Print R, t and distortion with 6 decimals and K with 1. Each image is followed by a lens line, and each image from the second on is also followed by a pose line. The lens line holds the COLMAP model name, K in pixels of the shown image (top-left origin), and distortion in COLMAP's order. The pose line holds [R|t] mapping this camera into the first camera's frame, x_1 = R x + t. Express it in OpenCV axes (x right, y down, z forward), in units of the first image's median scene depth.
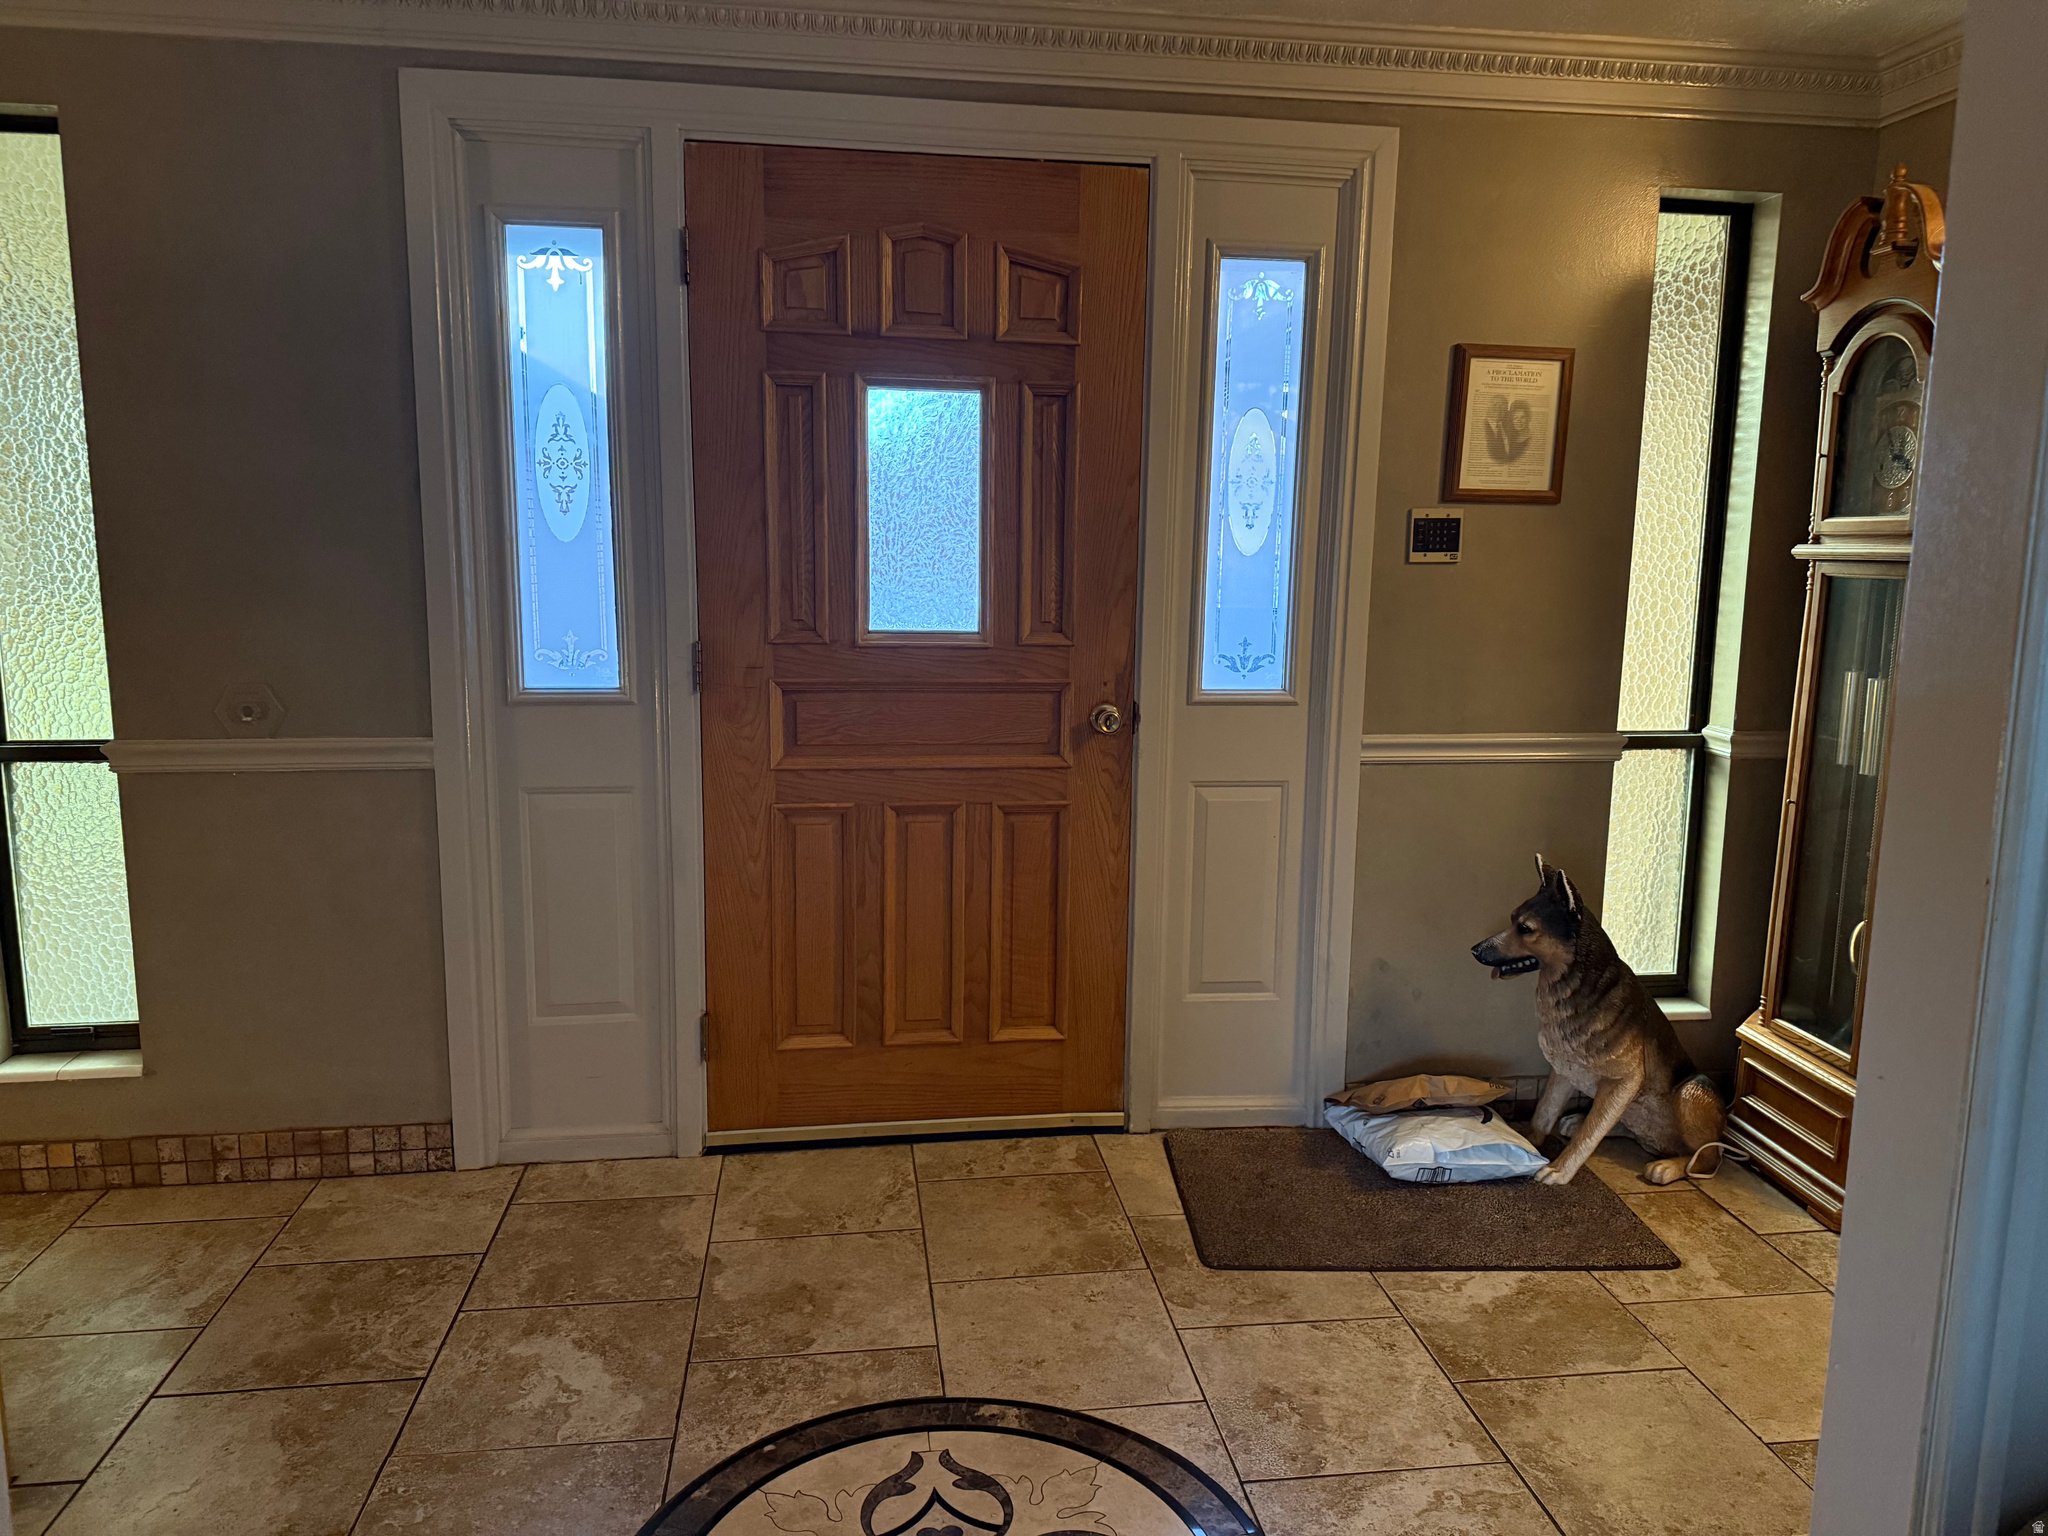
lens RADIAL K [[1424.7, 0, 1038.7], [0, 1424.7, 778.0], [0, 0, 1]] dist [0.090548, -0.124138]
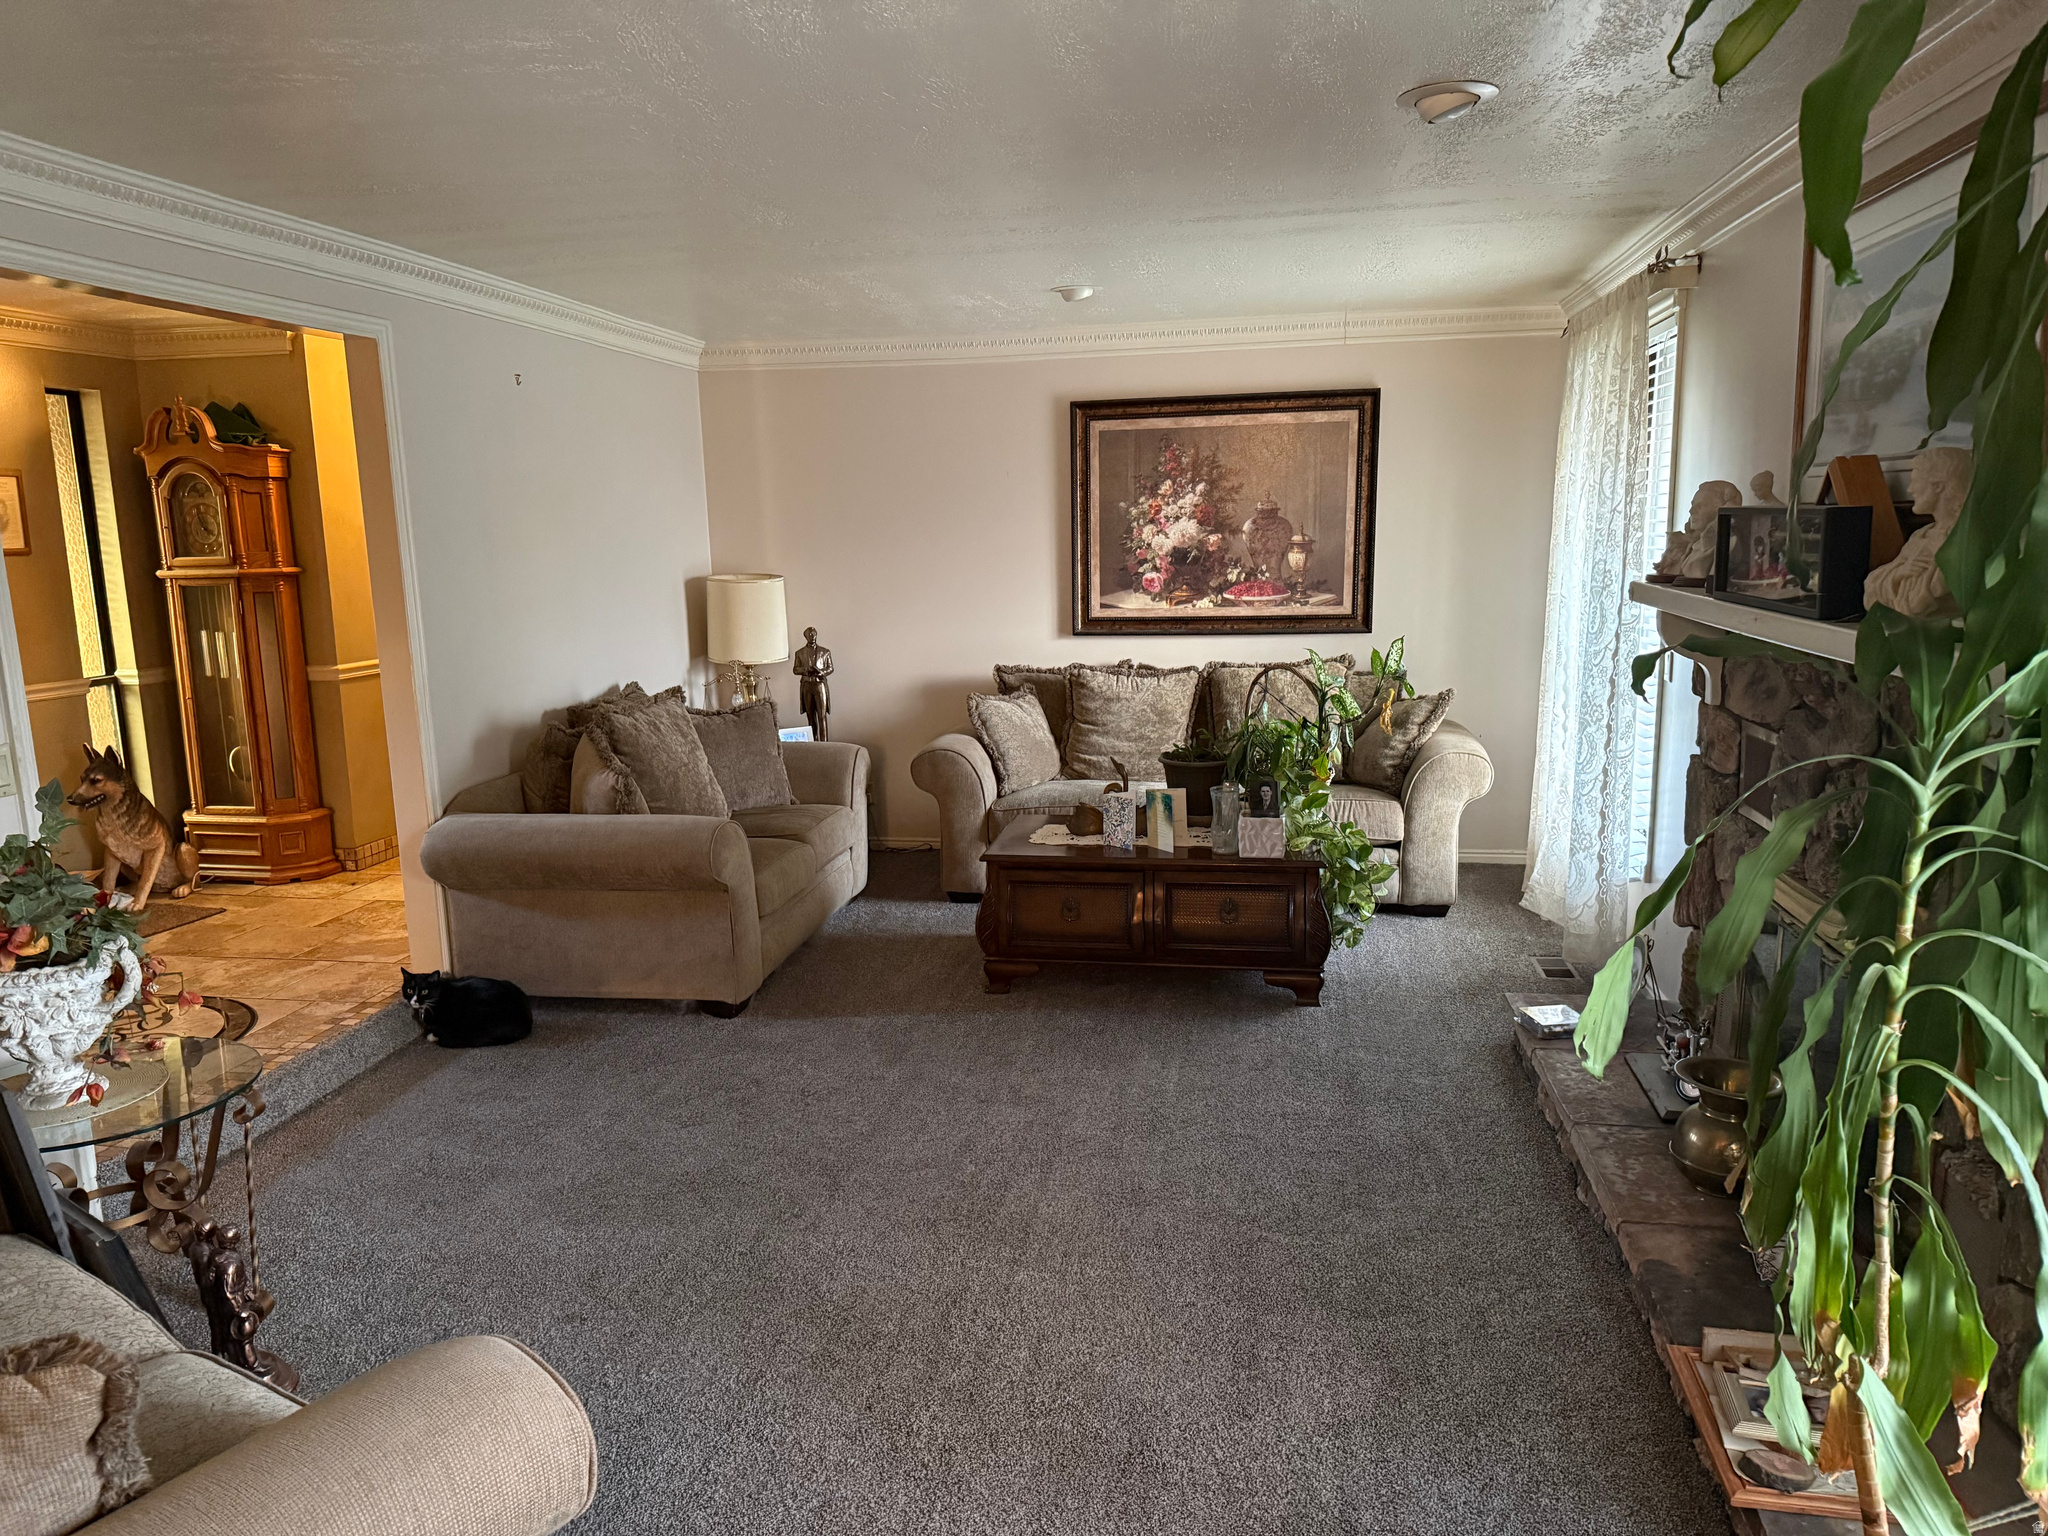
lens RADIAL K [[1431.6, 0, 1025.4], [0, 1431.6, 760.1], [0, 0, 1]] dist [0.093011, -0.115518]
pose [[0.312475, -0.177946, 0.933110, -1.063406], [0.184991, 0.974890, 0.123965, 0.067353], [-0.931739, 0.133882, 0.337548, -0.786941]]
